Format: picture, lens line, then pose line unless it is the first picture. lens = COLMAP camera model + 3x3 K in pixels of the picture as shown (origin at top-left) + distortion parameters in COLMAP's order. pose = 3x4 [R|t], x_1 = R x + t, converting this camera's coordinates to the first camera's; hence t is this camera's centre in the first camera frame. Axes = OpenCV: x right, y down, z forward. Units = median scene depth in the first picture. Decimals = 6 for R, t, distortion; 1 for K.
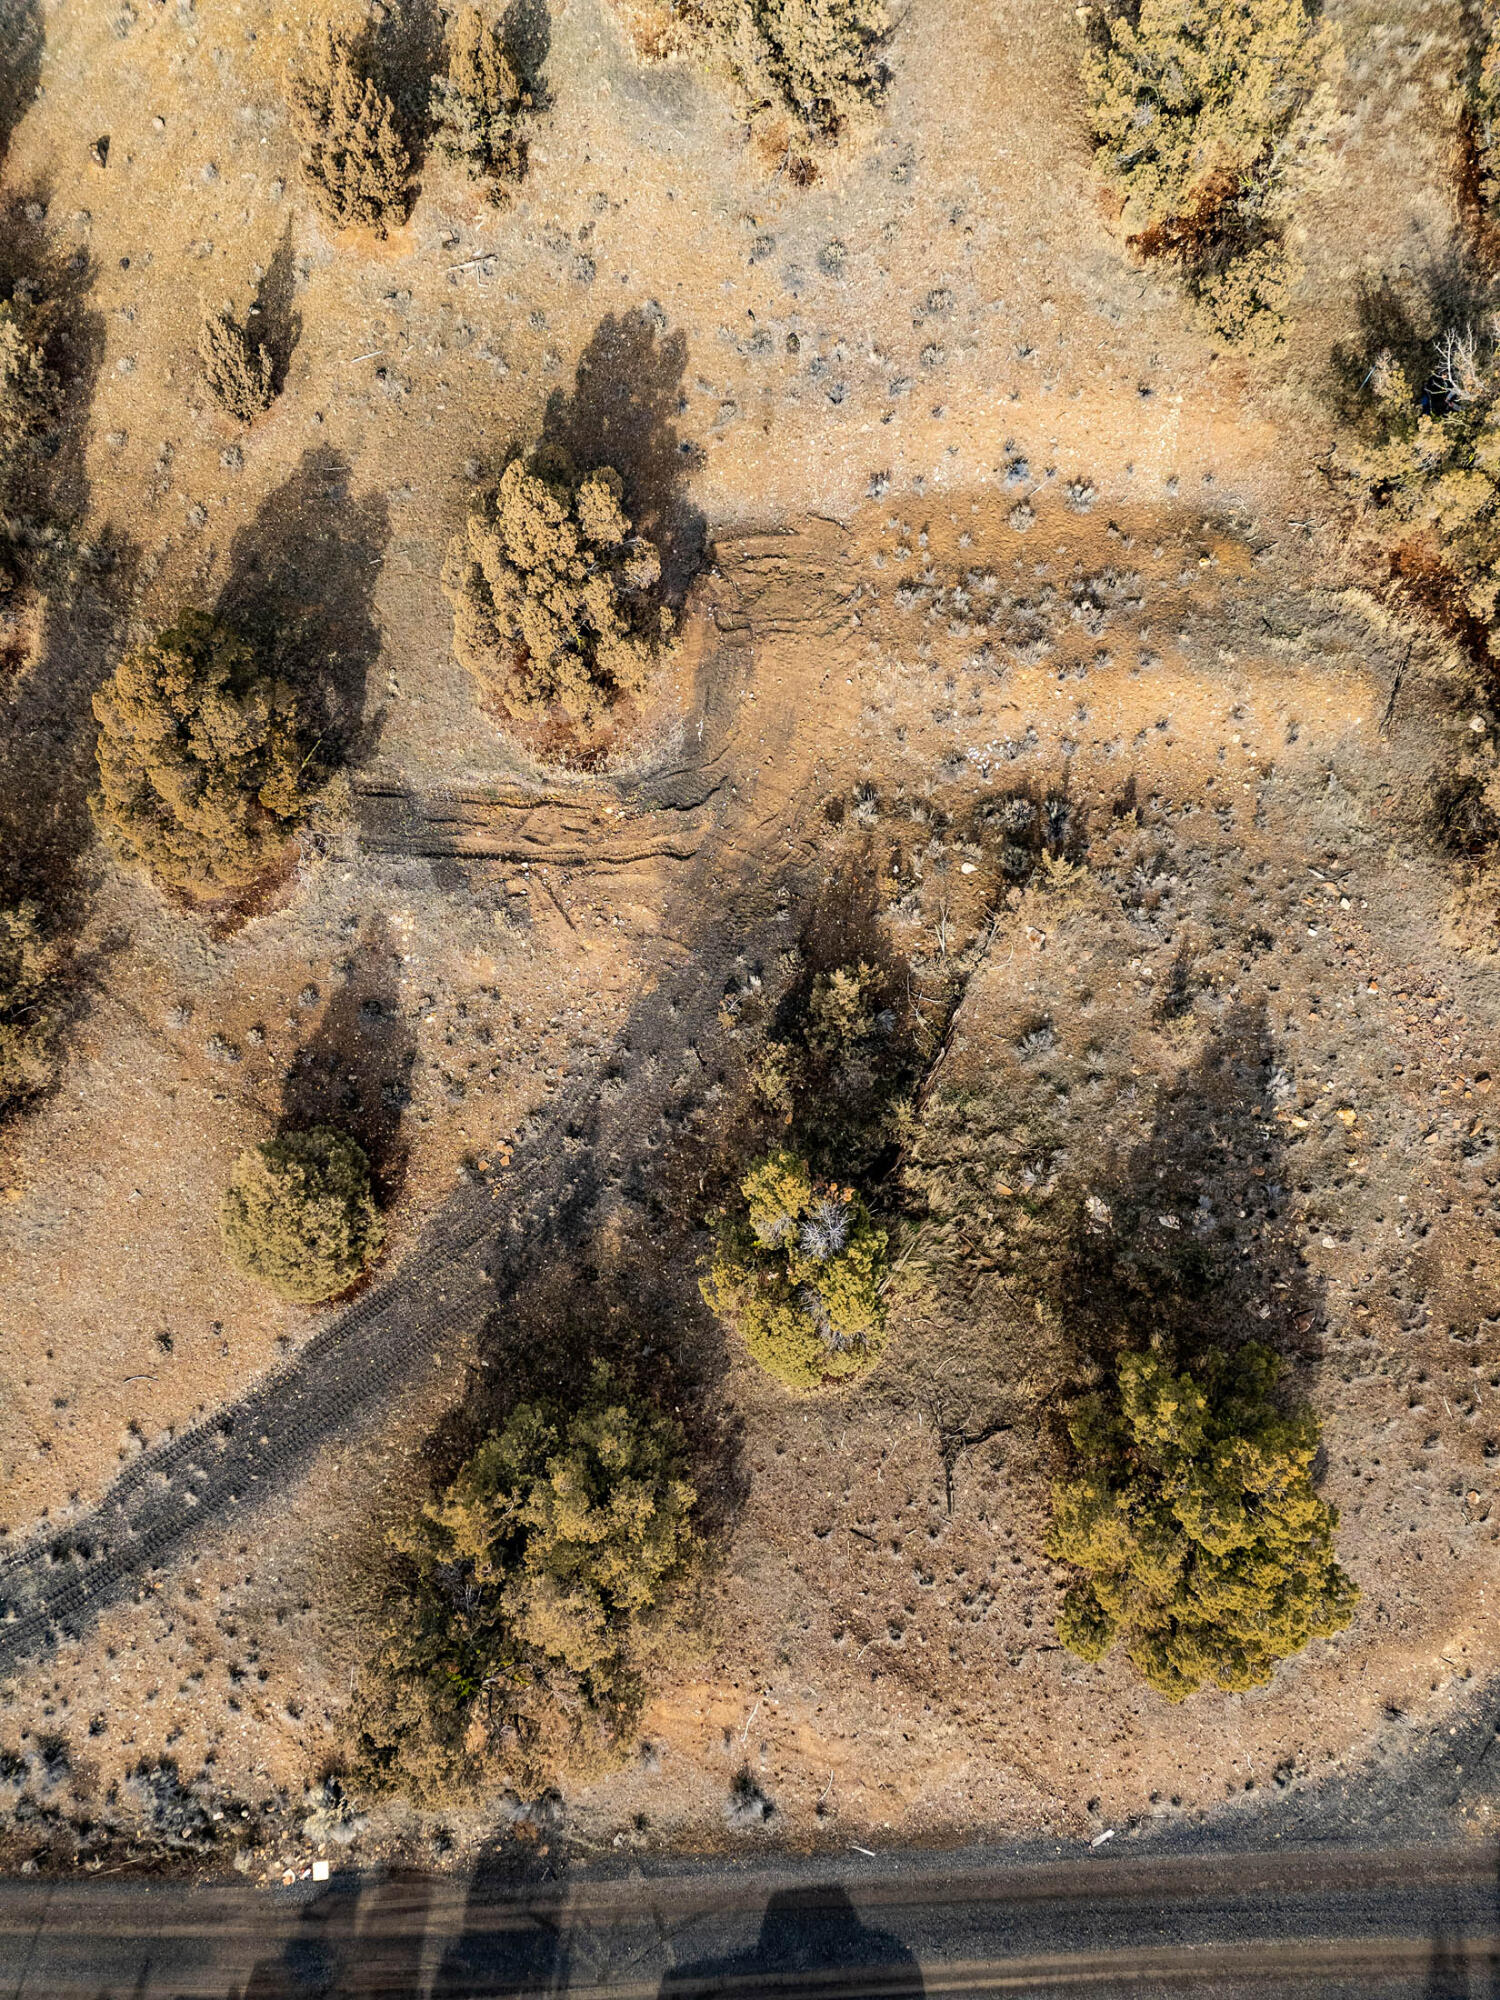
lens RADIAL K [[1461.3, 0, 752.0], [0, 1461.3, 1013.4], [0, 0, 1]] dist [0.072658, -0.056701]
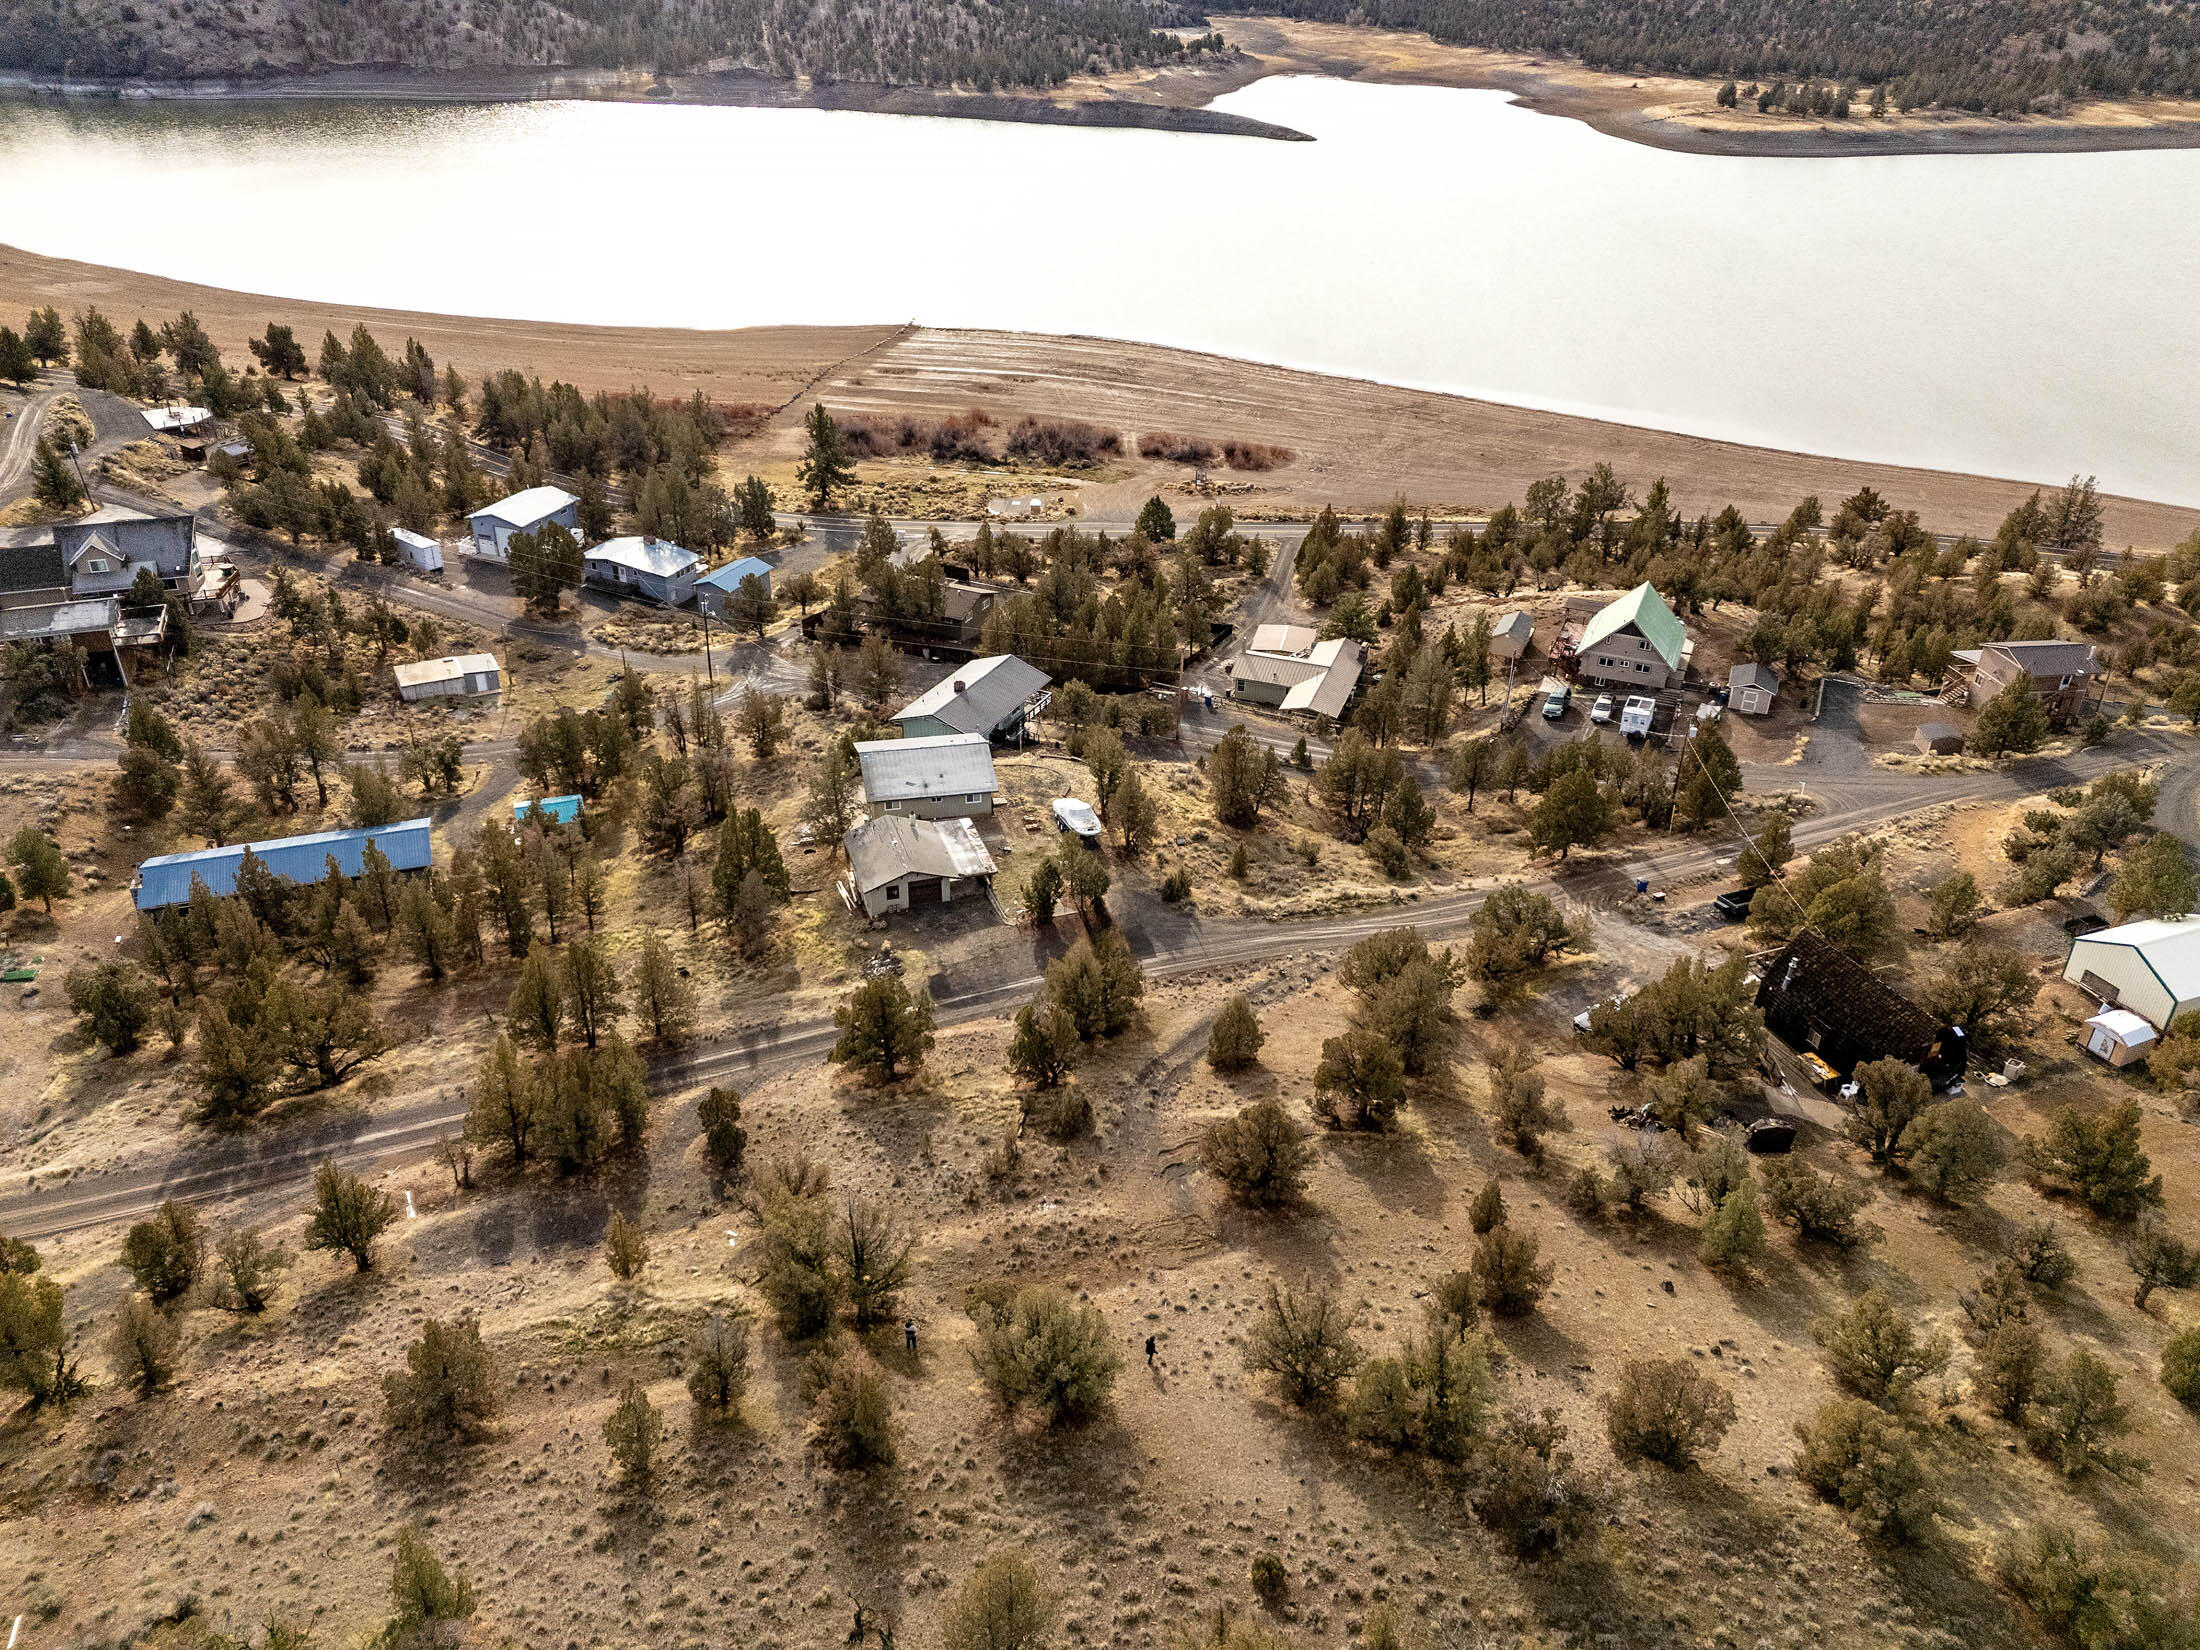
lens RADIAL K [[1607.4, 0, 1096.1], [0, 1607.4, 830.6], [0, 0, 1]] dist [0.072658, -0.056701]
pose [[-0.925988, 0.181212, -0.331222, 0.770384], [-0.353944, -0.111301, 0.928620, -2.302805], [0.131412, 0.977126, 0.167202, 0.135108]]
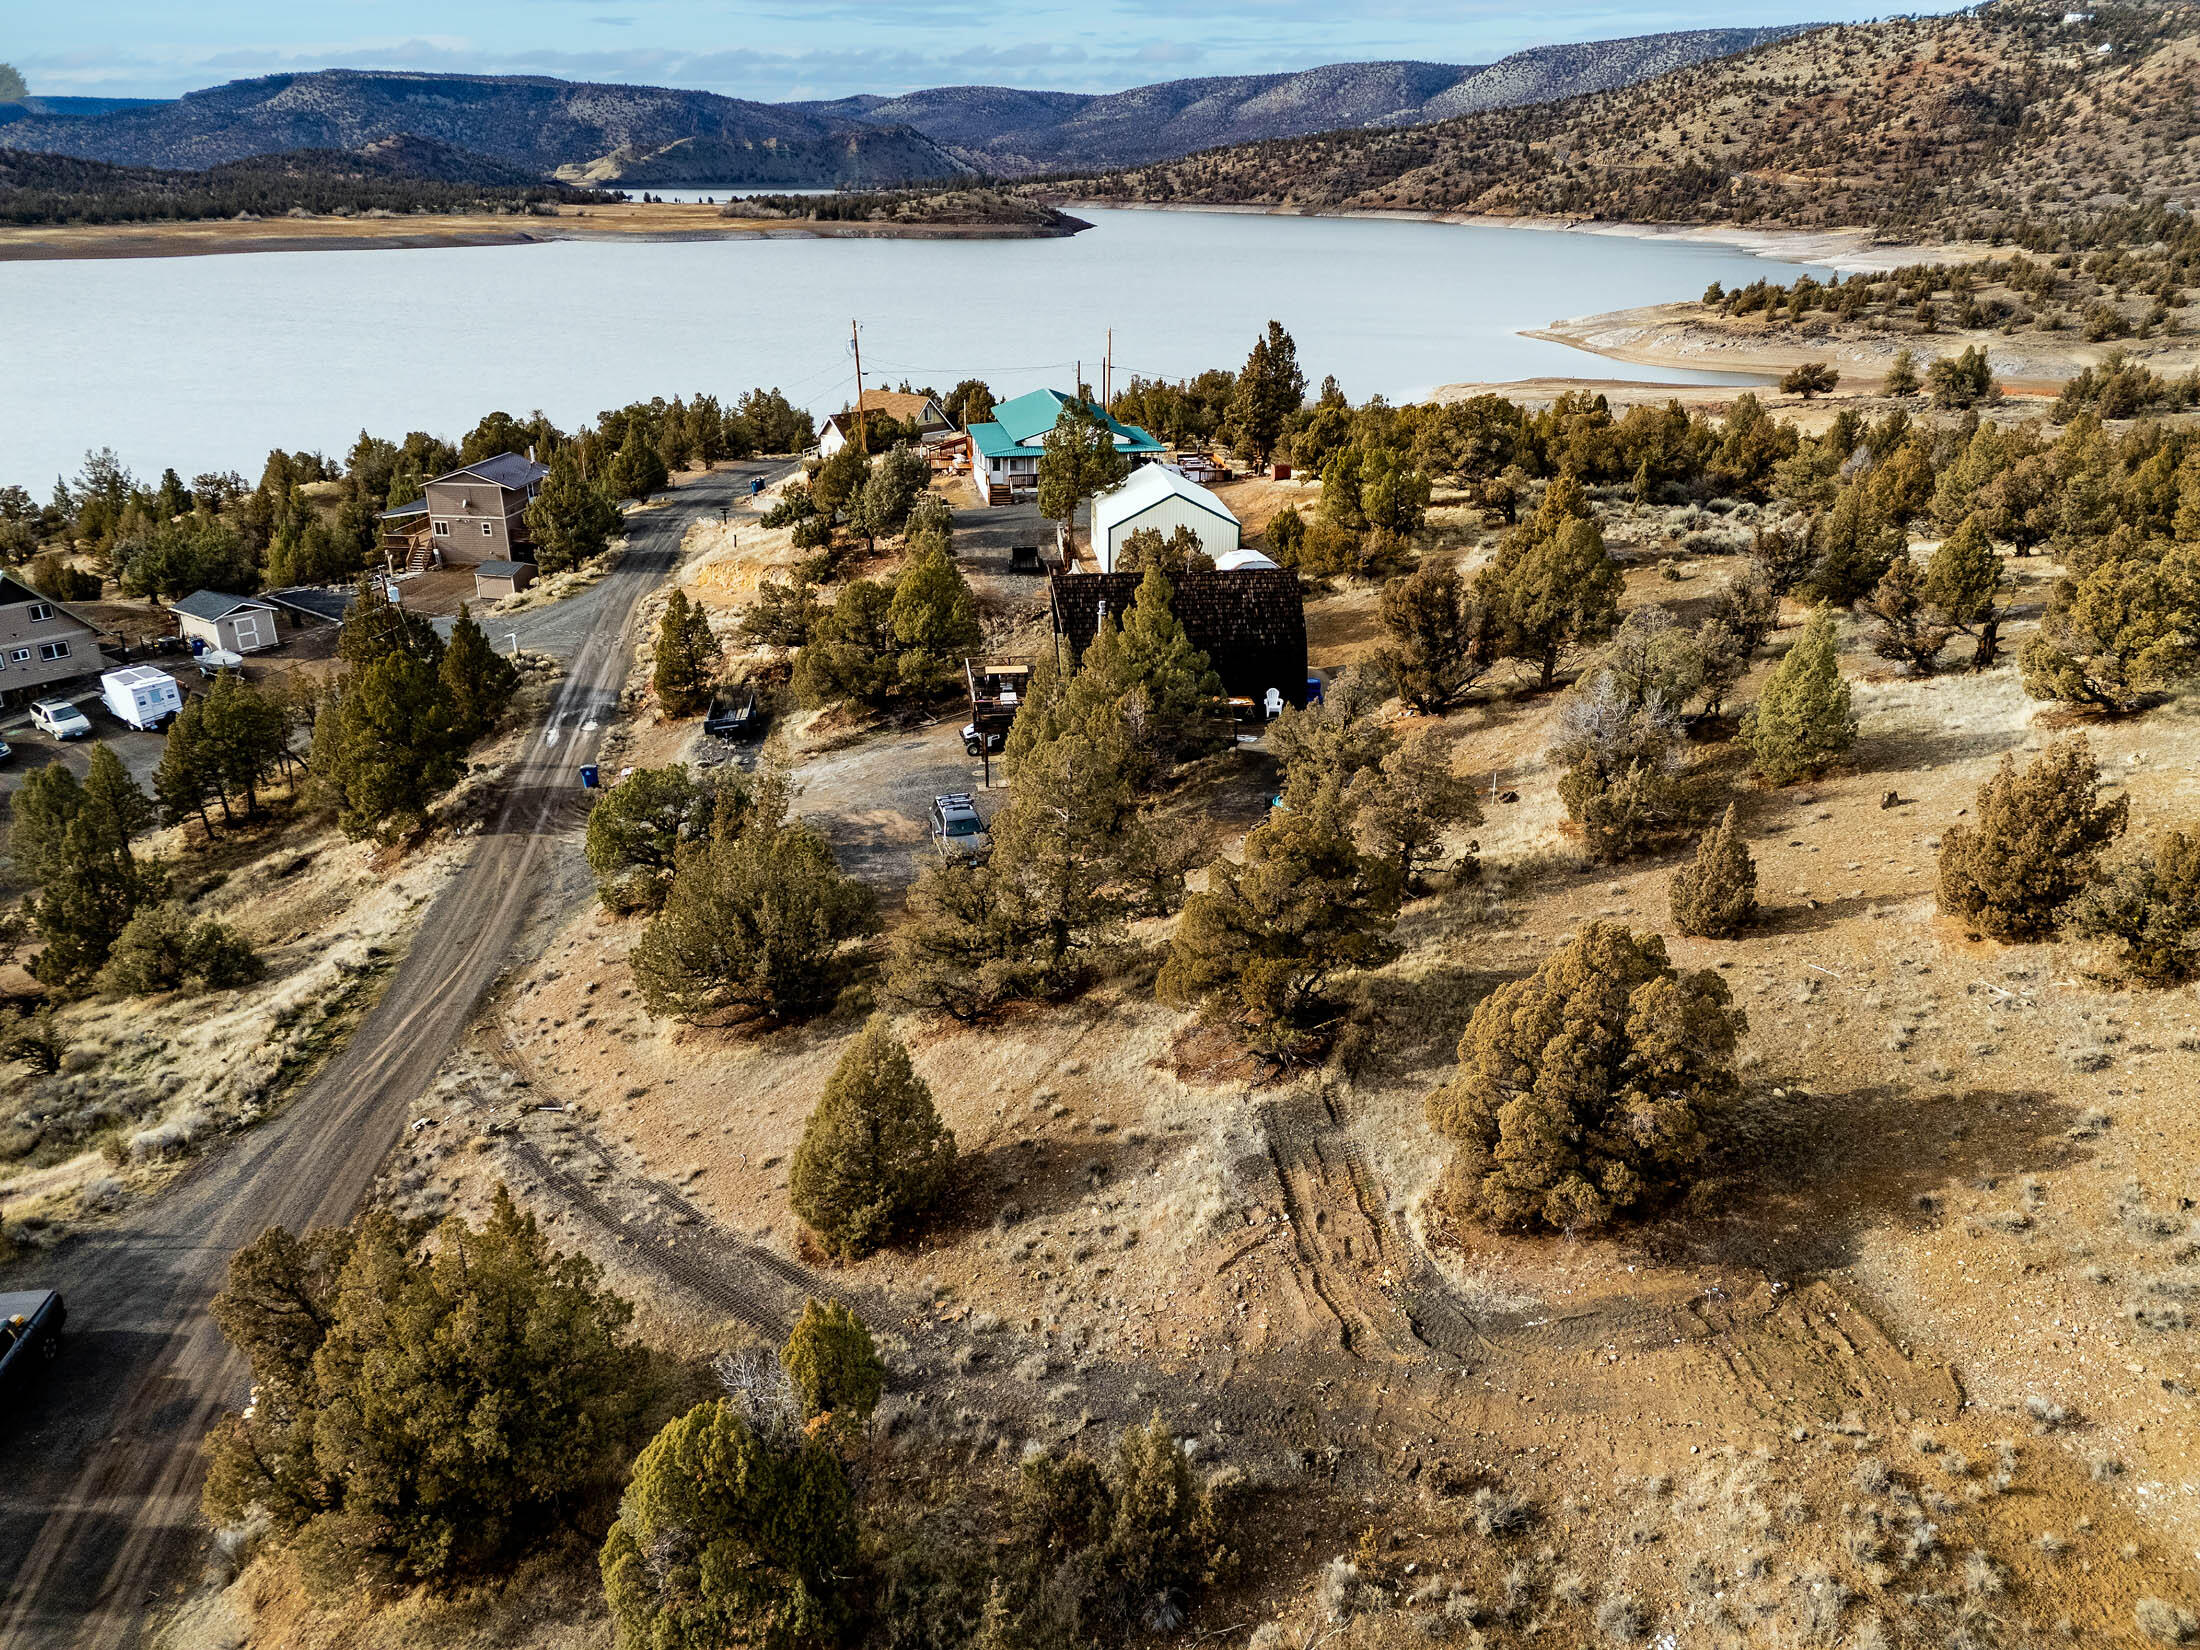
lens RADIAL K [[1607.4, 0, 1099.4], [0, 1607.4, 818.7], [0, 0, 1]] dist [0.072658, -0.056701]
pose [[0.130741, 0.385156, -0.913544, 0.596881], [-0.921020, 0.388210, 0.031861, -0.125227], [0.366918, 0.837226, 0.405491, 0.420177]]
